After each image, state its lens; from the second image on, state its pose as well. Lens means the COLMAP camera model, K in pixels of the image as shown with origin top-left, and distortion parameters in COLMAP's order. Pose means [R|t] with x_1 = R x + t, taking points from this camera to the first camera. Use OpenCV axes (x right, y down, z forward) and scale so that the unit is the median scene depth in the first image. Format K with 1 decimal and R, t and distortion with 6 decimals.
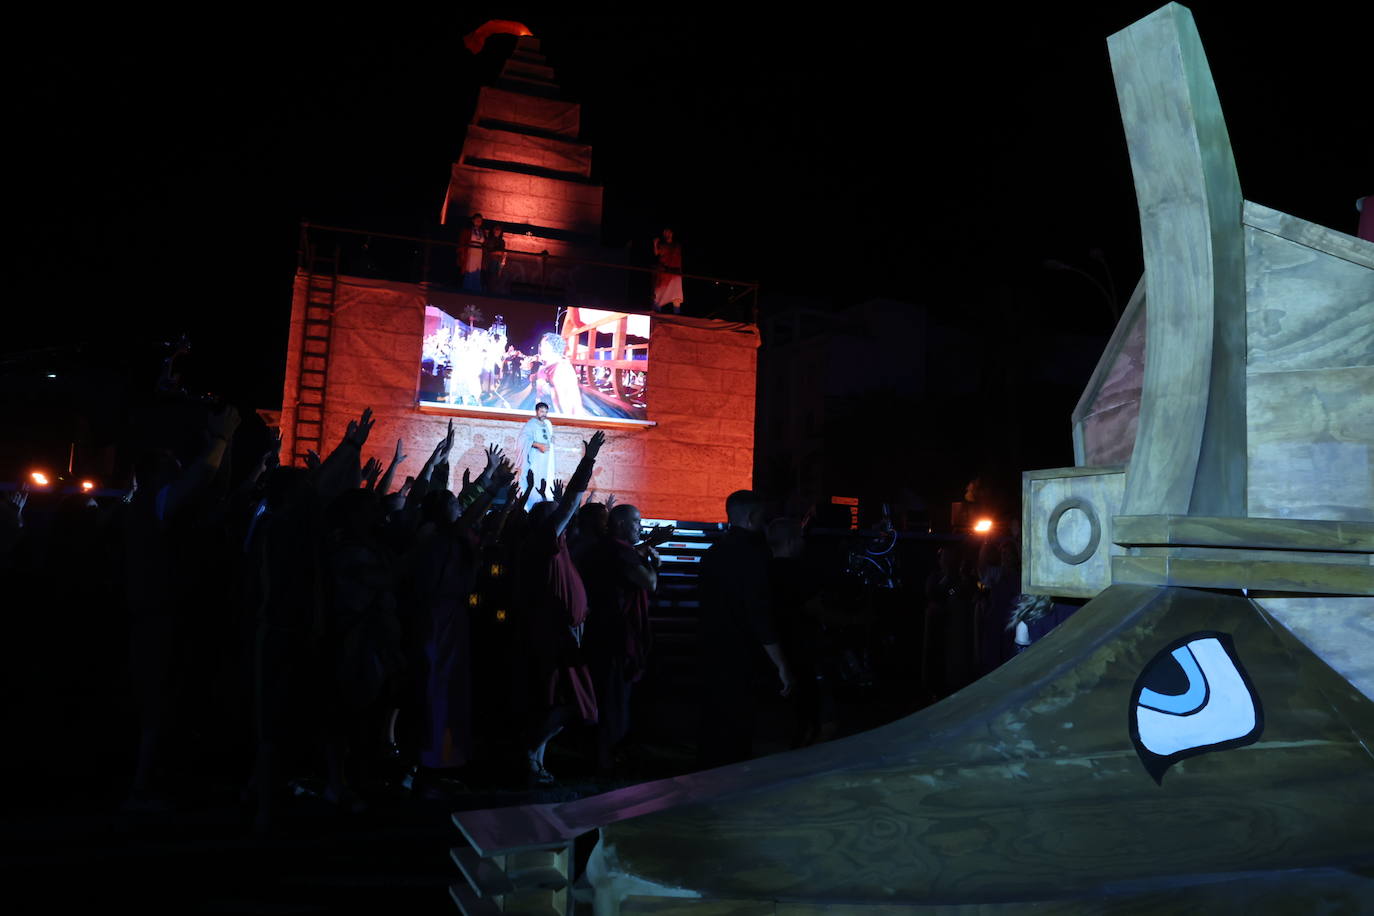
lens RADIAL K [[960.9, 0, 694.1], [0, 960.9, 459.9], [0, 0, 1]] dist [-0.042754, 0.055412]
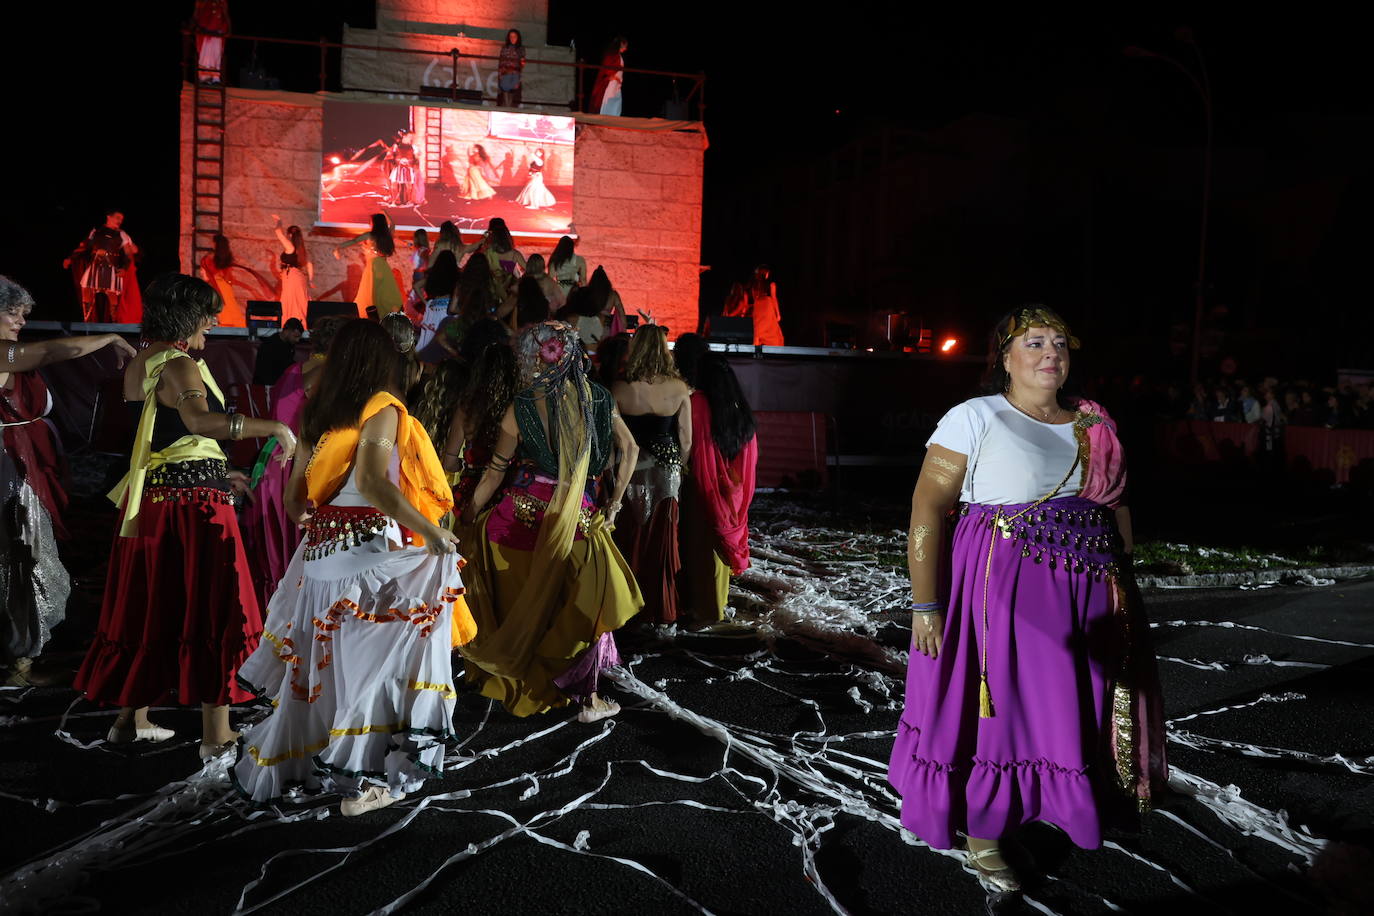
lens RADIAL K [[960.9, 0, 671.1], [0, 960.9, 443.6], [0, 0, 1]] dist [-0.042754, 0.055412]
pose [[0.990799, -0.010583, -0.134929, 0.176731], [0.031135, 0.988022, 0.151137, 0.021851], [0.131714, -0.153948, 0.979261, 0.090787]]
